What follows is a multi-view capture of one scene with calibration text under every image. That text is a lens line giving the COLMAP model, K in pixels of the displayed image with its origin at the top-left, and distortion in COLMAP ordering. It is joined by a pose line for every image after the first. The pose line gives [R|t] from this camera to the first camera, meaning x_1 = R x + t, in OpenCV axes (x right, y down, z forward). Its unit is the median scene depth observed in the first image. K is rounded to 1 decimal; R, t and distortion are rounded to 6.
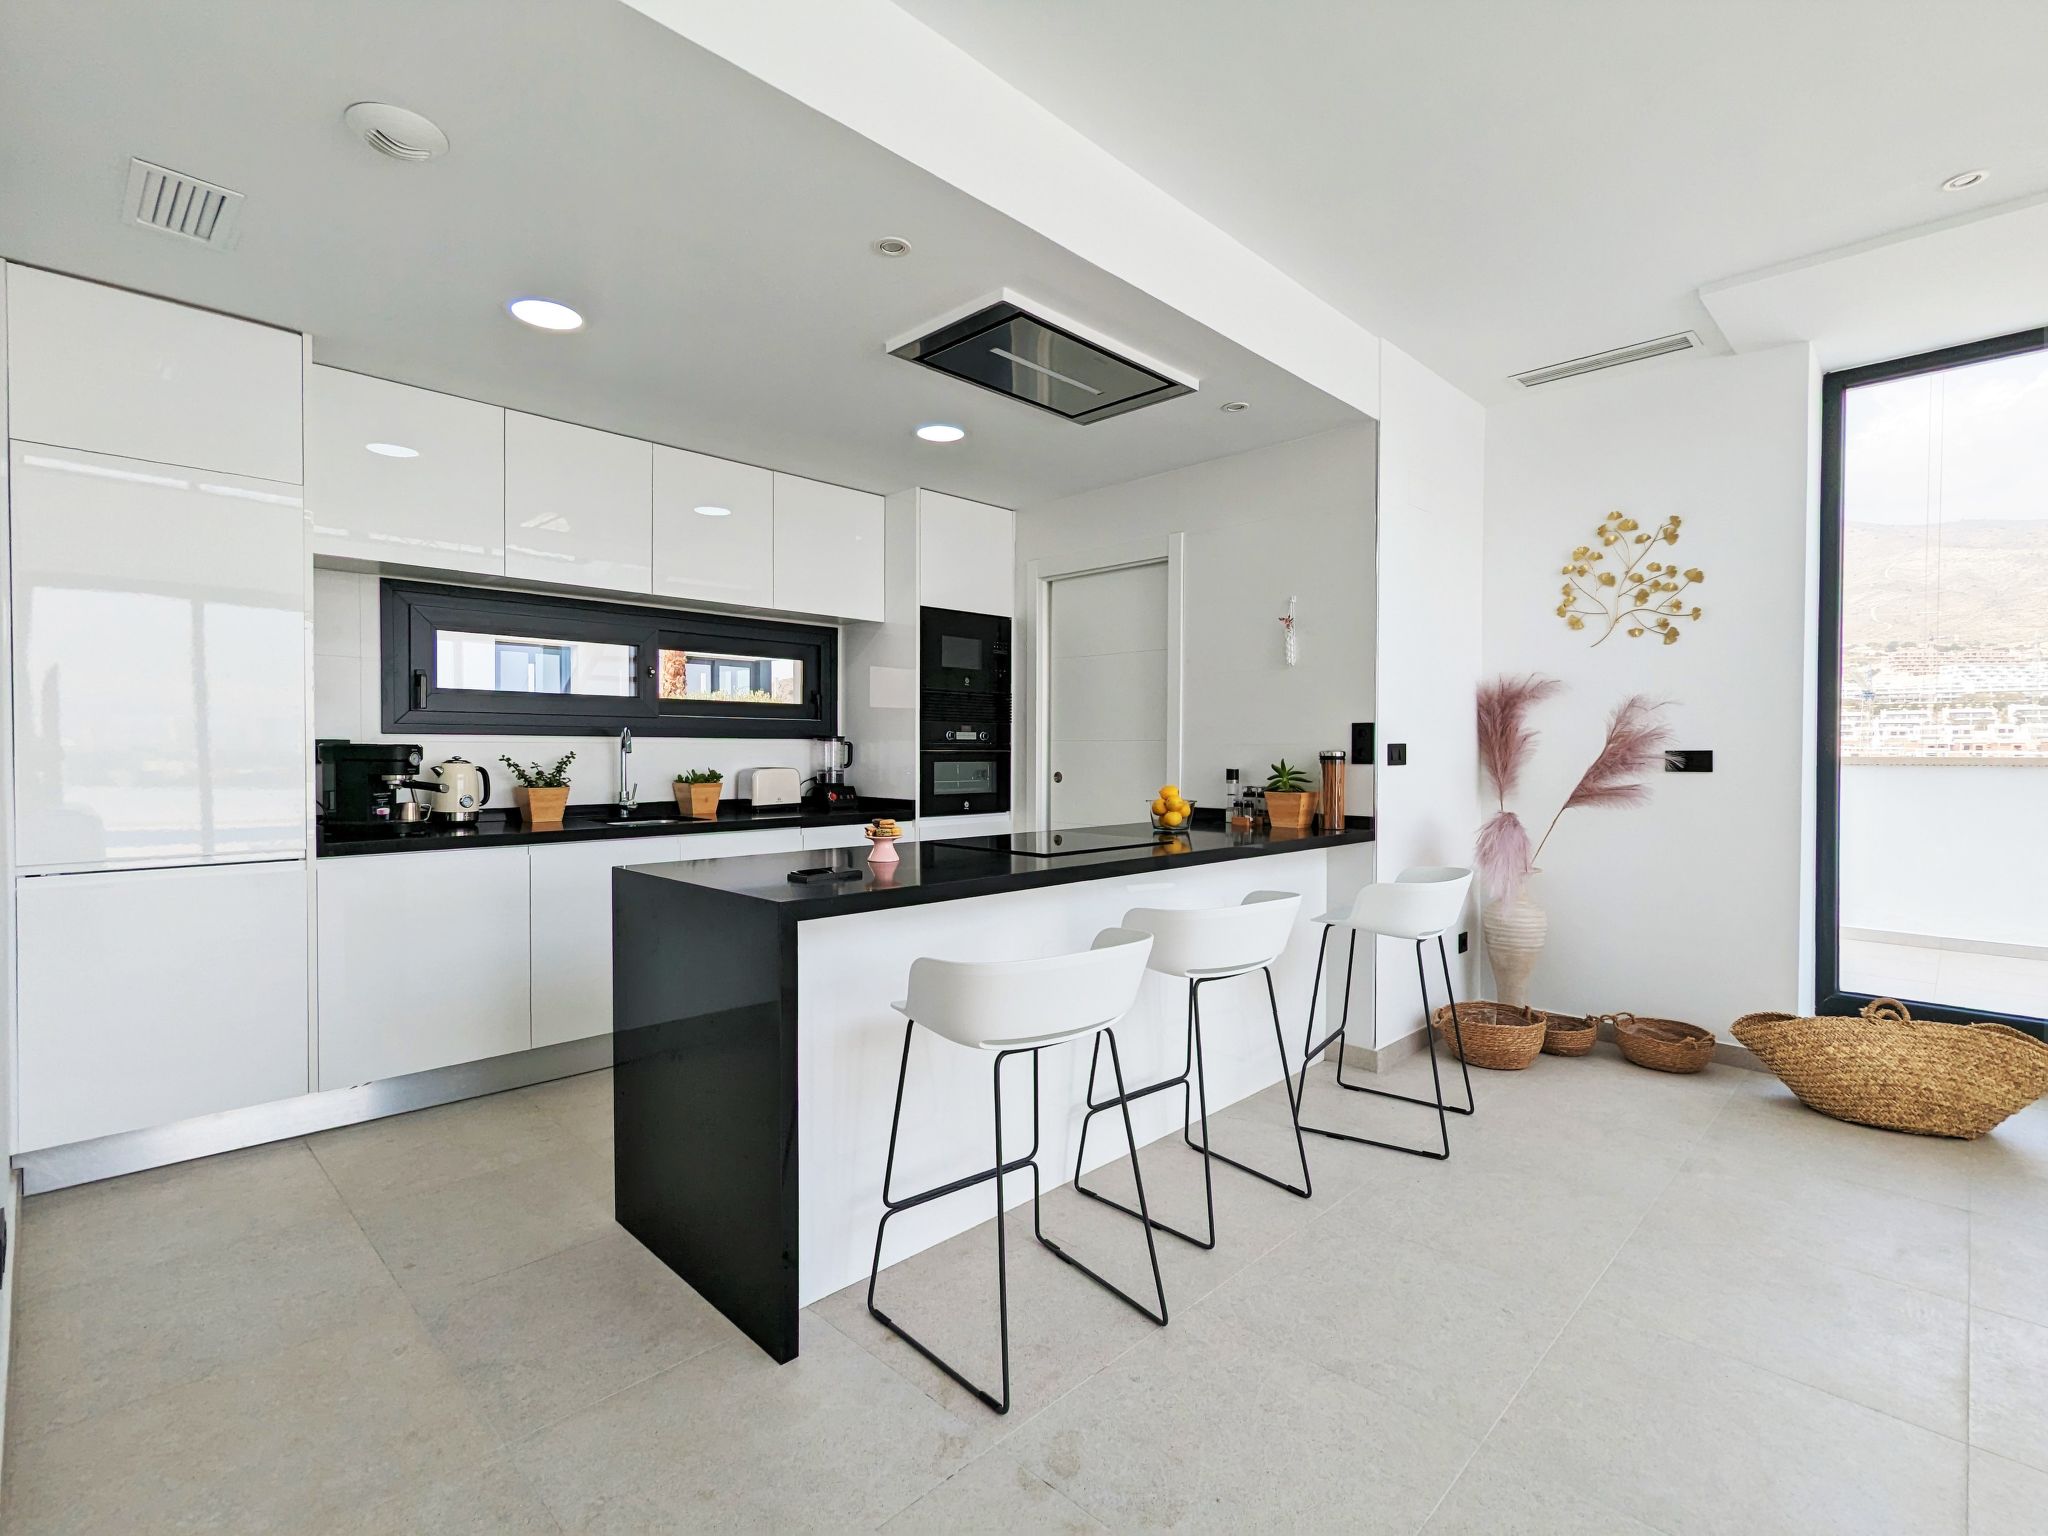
lens RADIAL K [[963.6, 0, 1024.0], [0, 963.6, 768.0], [0, 0, 1]] dist [0.001211, -0.000208]
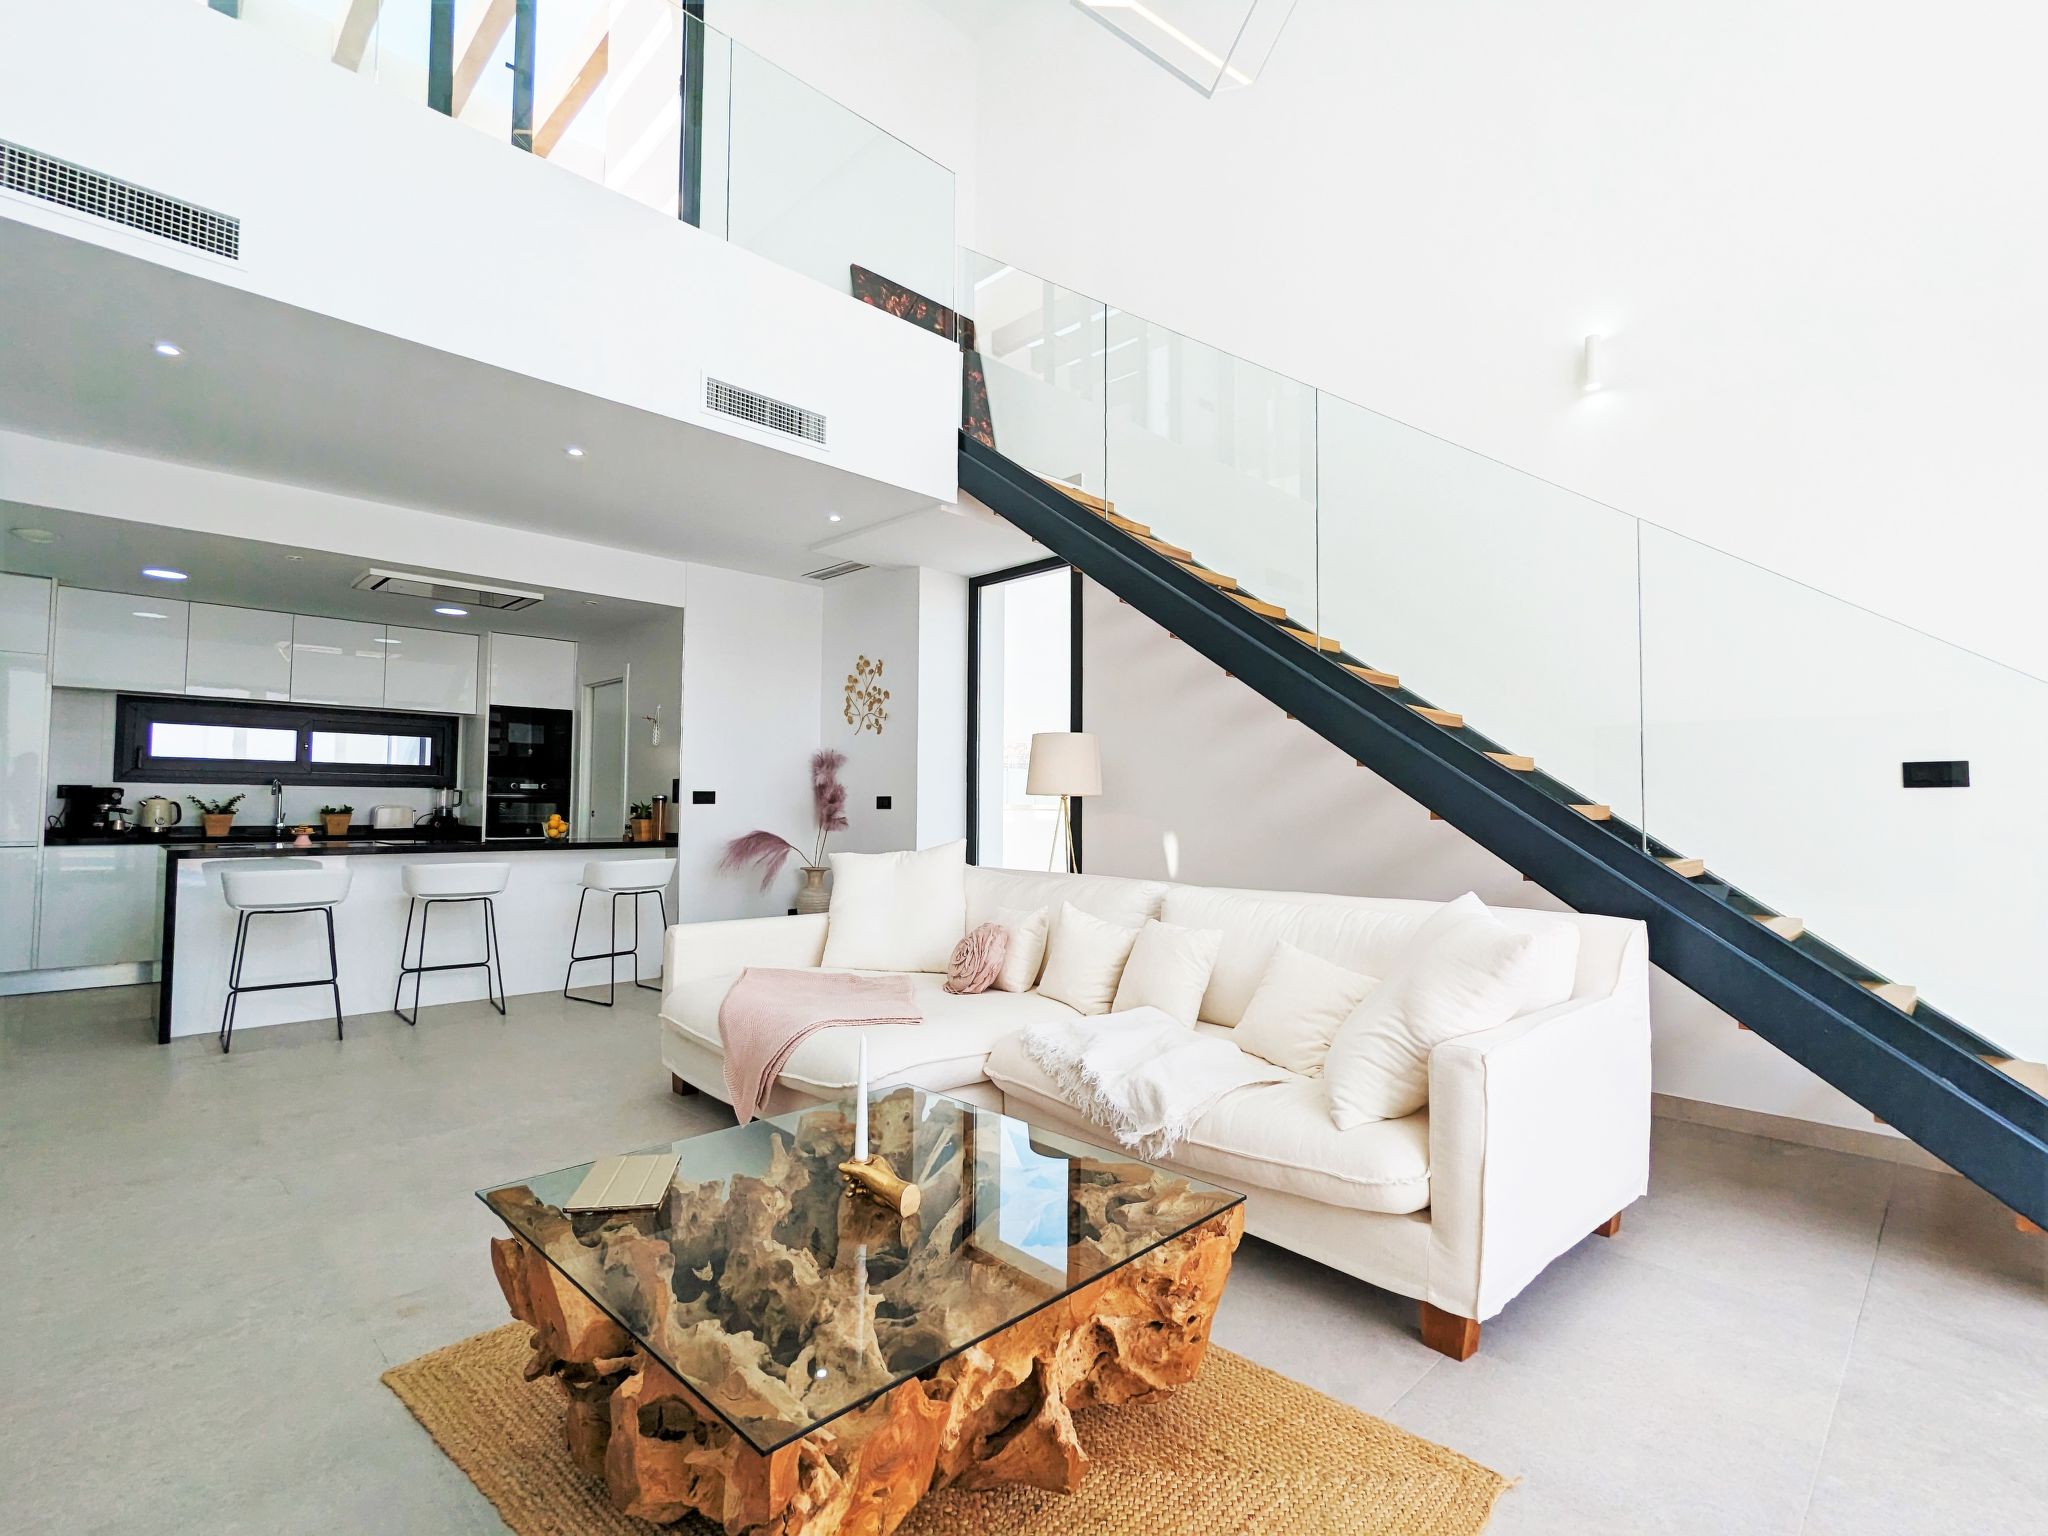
lens RADIAL K [[971.7, 0, 1024.0], [0, 971.7, 768.0], [0, 0, 1]] dist [-0.001007, -0.000321]
pose [[0.999927, 0.005505, -0.010778, 0.927364], [-0.006126, 0.998275, -0.058398, 0.029318], [0.010438, 0.058460, 0.998235, -0.690172]]
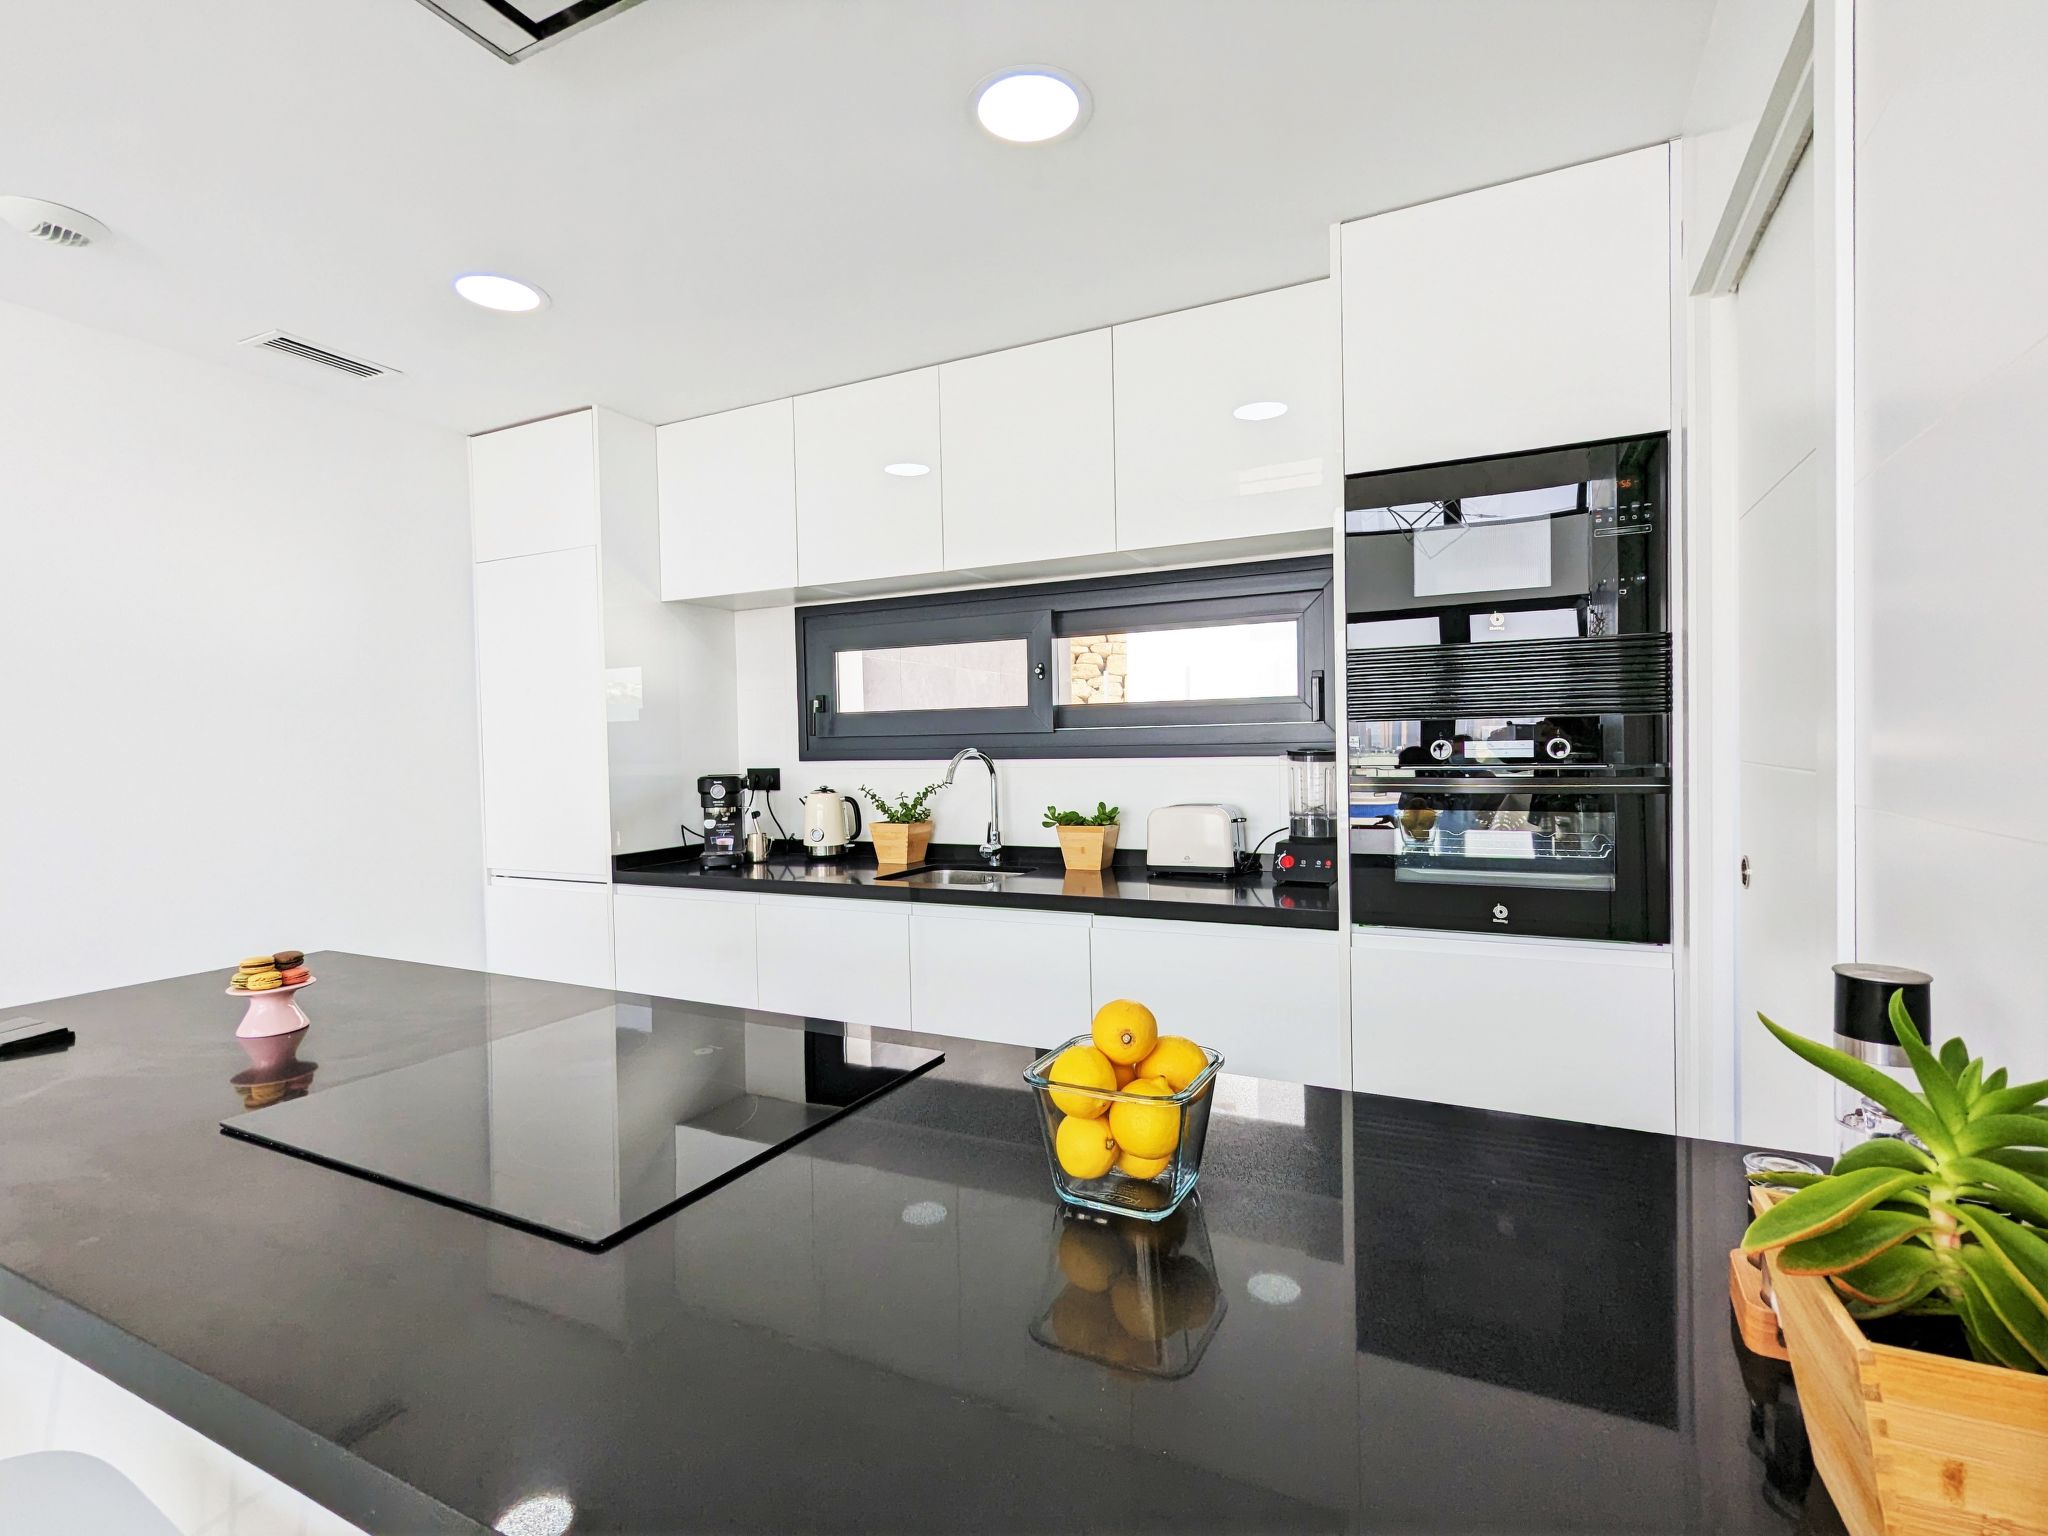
lens RADIAL K [[964.6, 0, 1024.0], [0, 964.6, 768.0], [0, 0, 1]] dist [0.000163, -0.000234]
pose [[0.317633, 0.013628, -0.948116, 0.337377], [0.004169, 0.999867, 0.015768, -0.040006], [0.948205, -0.008961, 0.317534, 0.816252]]
